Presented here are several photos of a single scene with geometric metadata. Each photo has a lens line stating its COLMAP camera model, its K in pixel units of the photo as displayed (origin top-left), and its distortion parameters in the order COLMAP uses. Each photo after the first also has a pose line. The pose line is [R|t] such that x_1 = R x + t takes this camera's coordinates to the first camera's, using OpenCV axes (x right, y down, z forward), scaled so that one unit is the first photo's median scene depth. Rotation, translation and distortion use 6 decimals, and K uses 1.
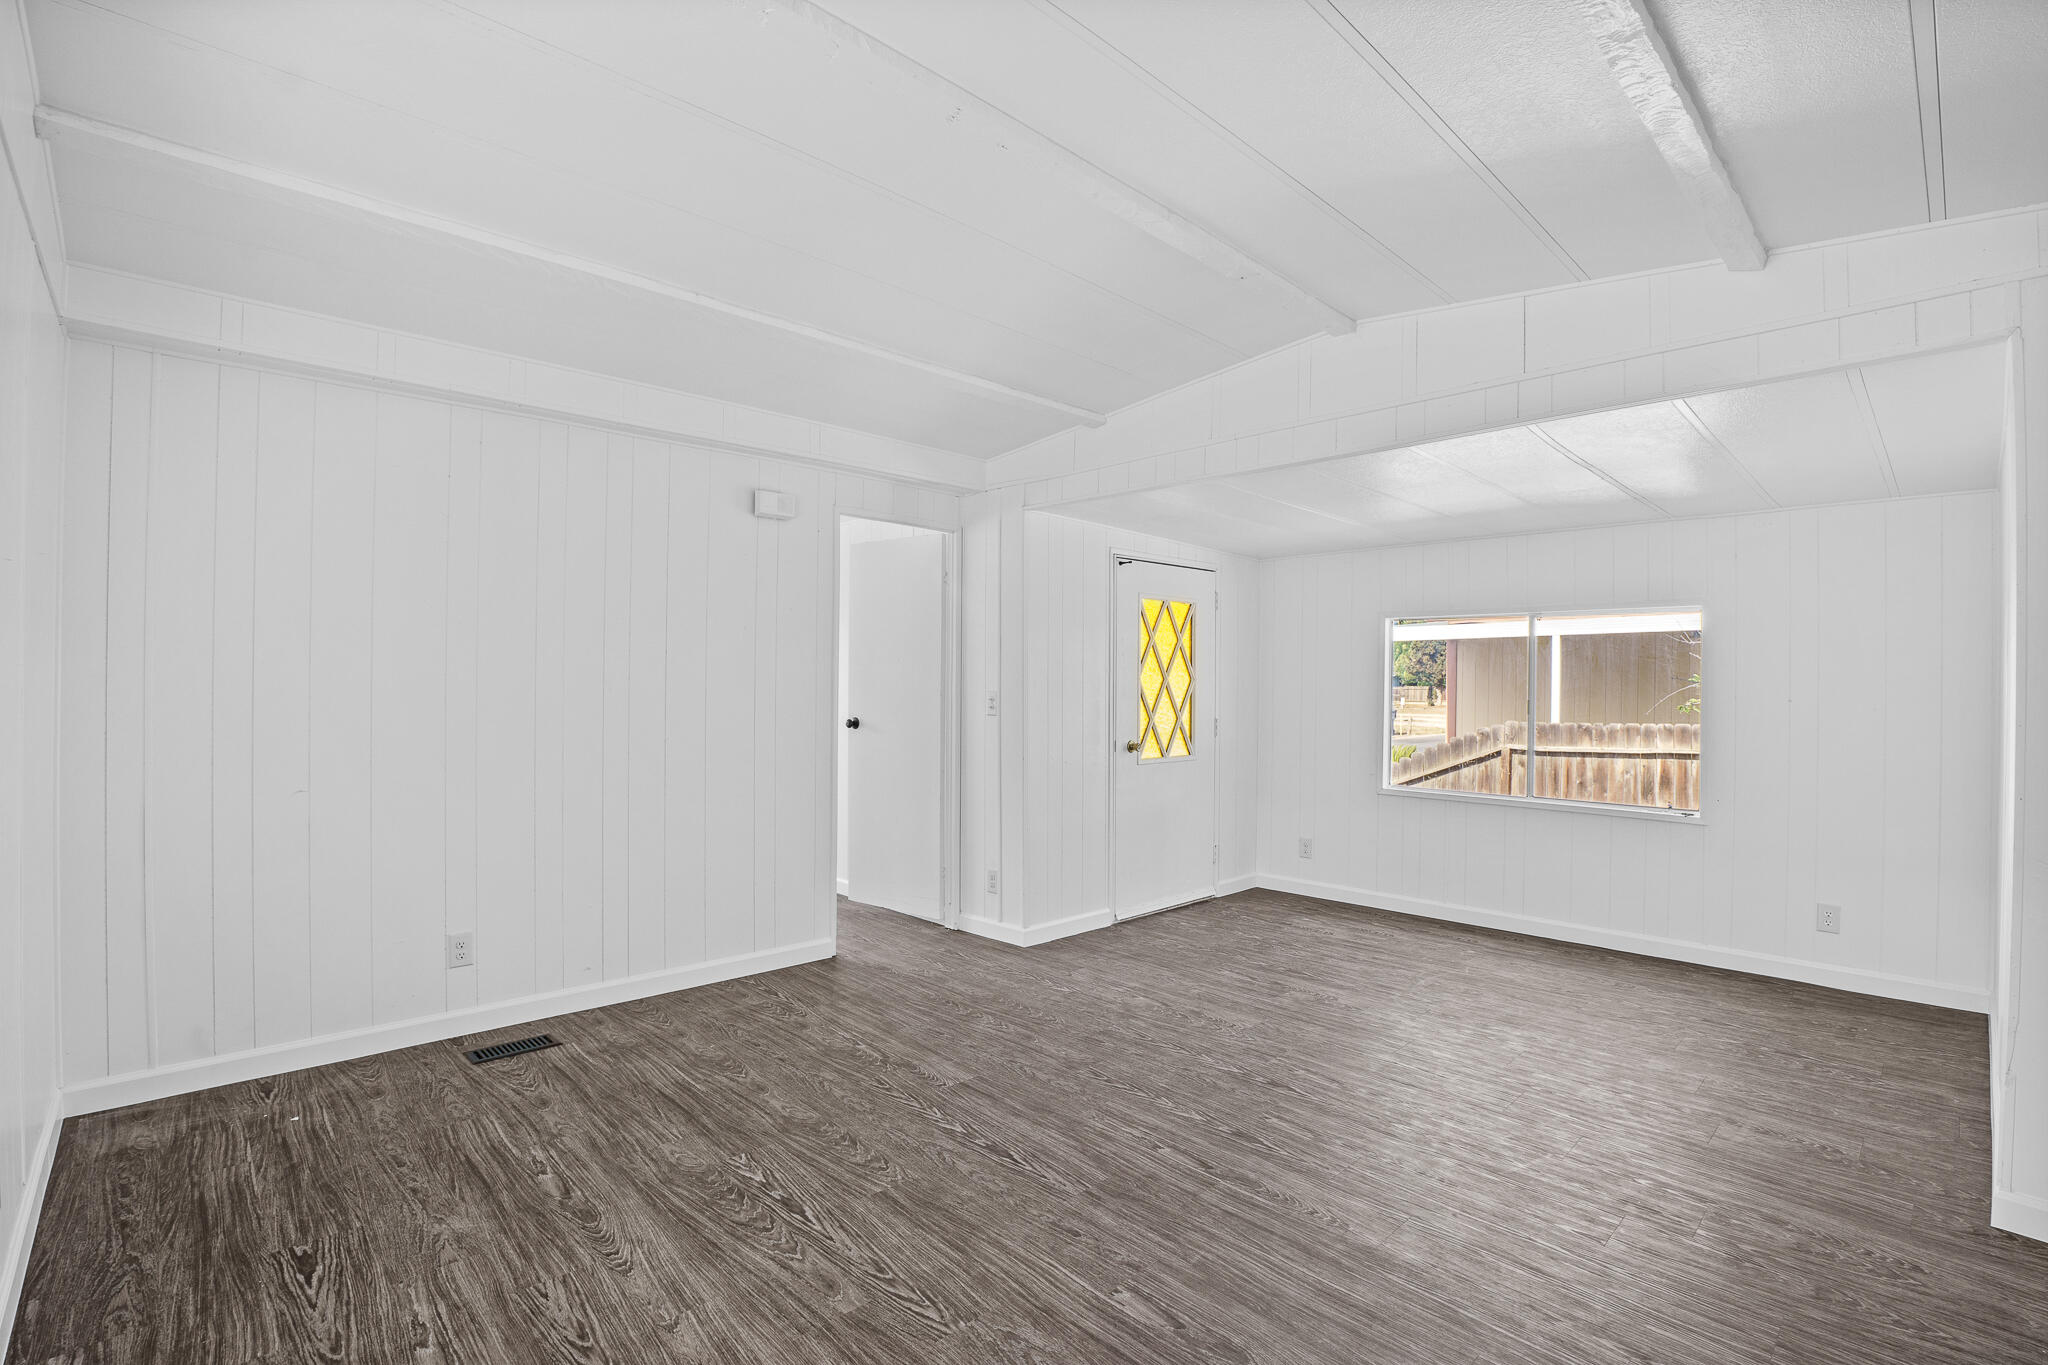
lens RADIAL K [[943.1, 0, 1024.0], [0, 943.1, 682.5], [0, 0, 1]] dist [-0.042721, 0.000161]
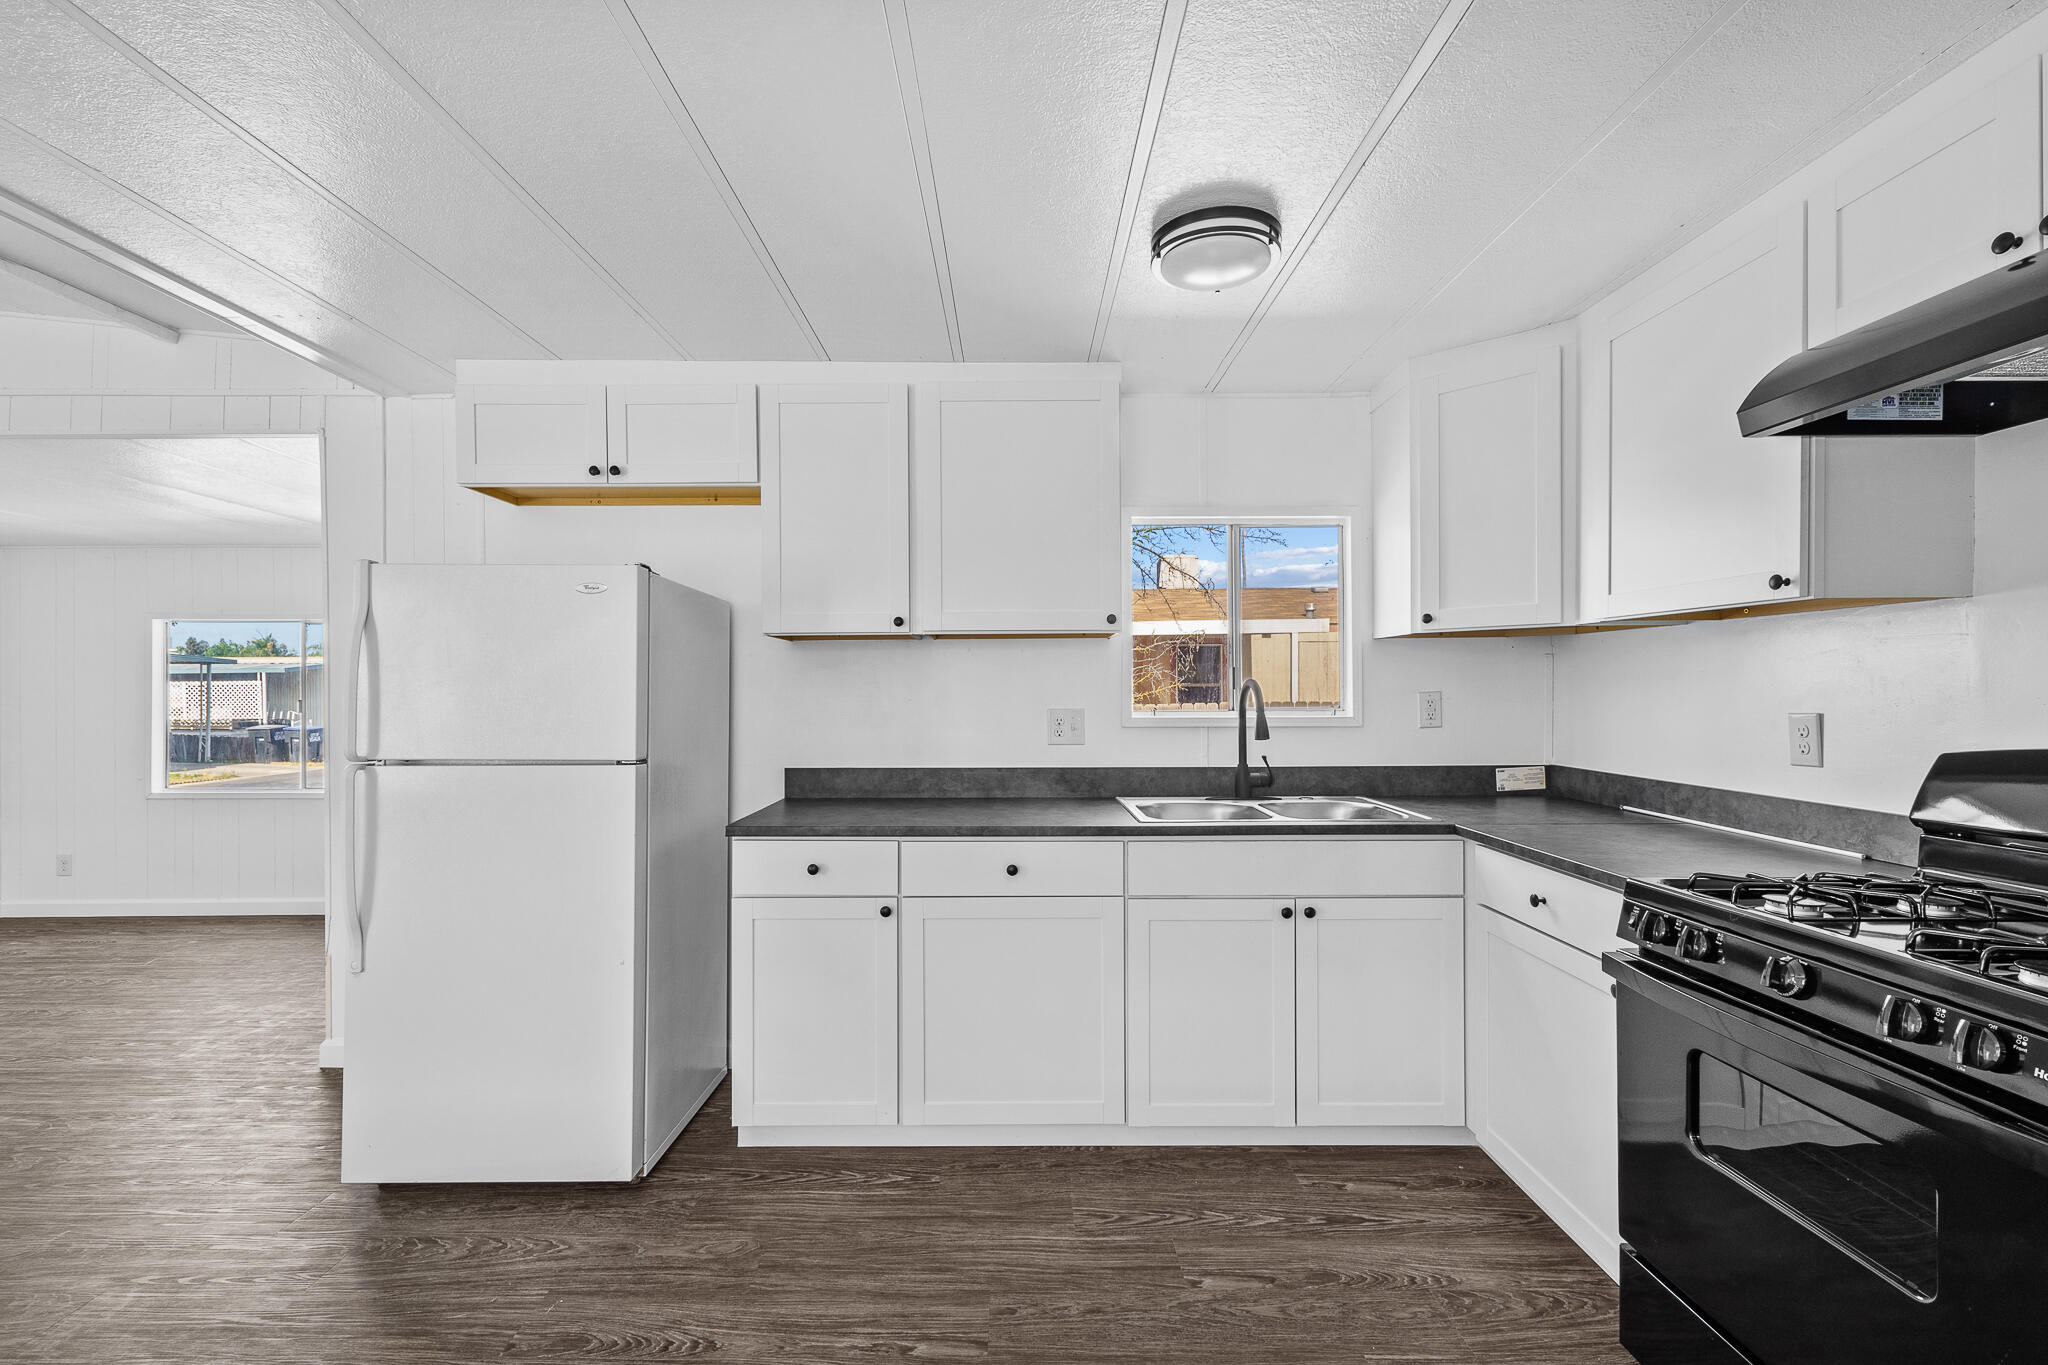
lens RADIAL K [[883.9, 0, 1017.6], [0, 883.9, 703.5], [0, 0, 1]] dist [0.008152, 0.000312]
pose [[0.689513, -0.022112, 0.723936, 0.571463], [0.007131, 0.999693, 0.023743, 0.006155], [-0.724238, -0.011209, 0.689459, -0.524990]]
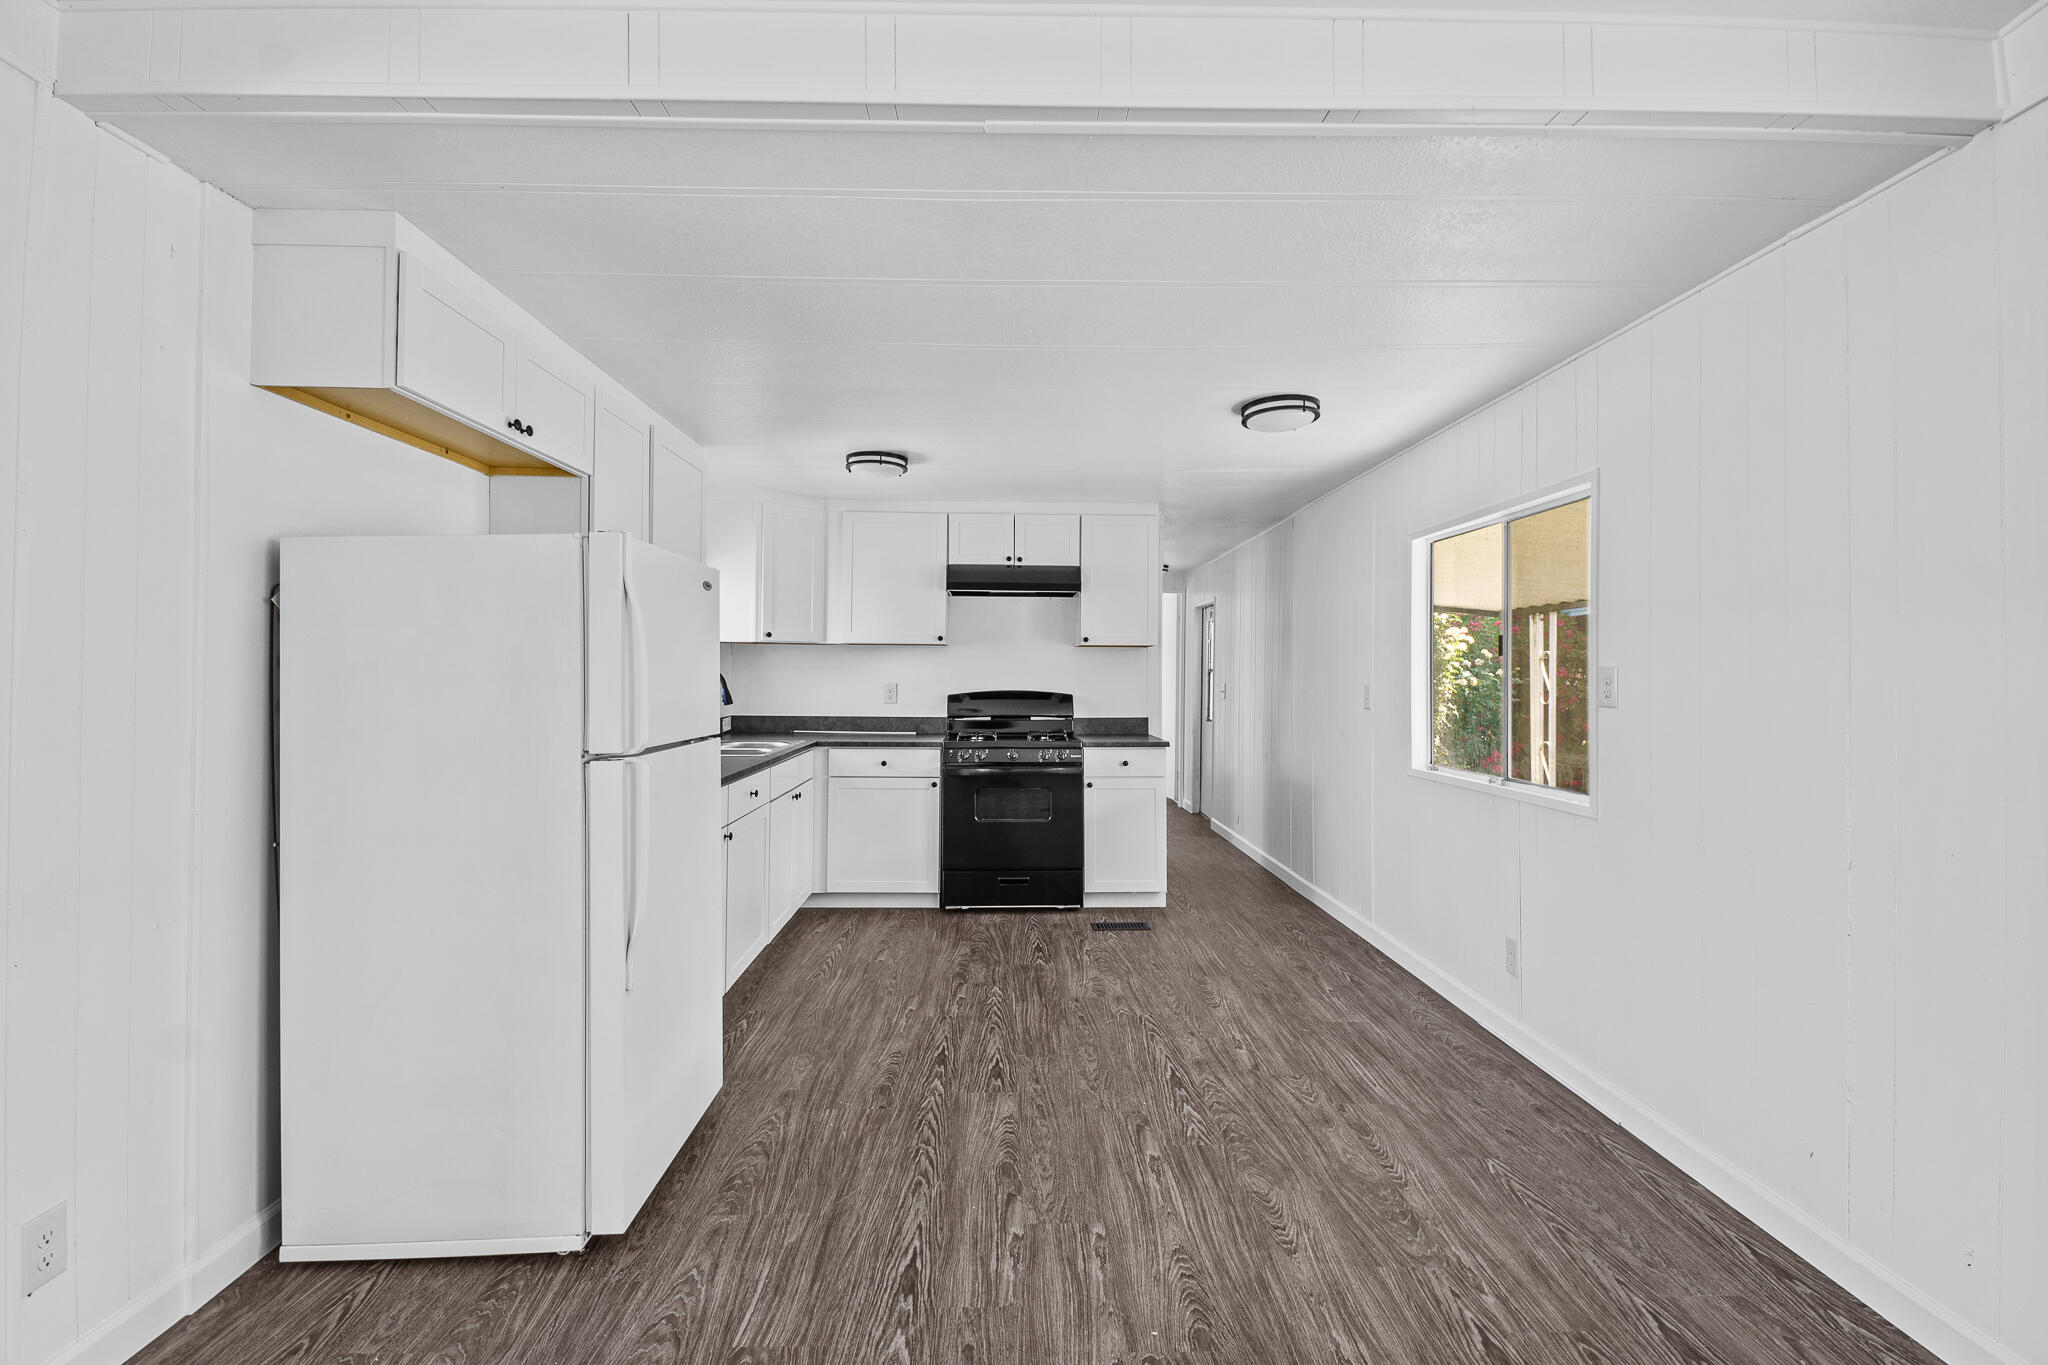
lens RADIAL K [[892.3, 0, 1015.8], [0, 892.3, 660.3], [0, 0, 1]] dist [0.002194, -0.000088]
pose [[-0.734299, -0.003556, 0.678817, 0.082389], [-0.014694, 0.999835, -0.010658, 0.002865], [-0.678667, -0.017800, -0.734230, 0.624016]]
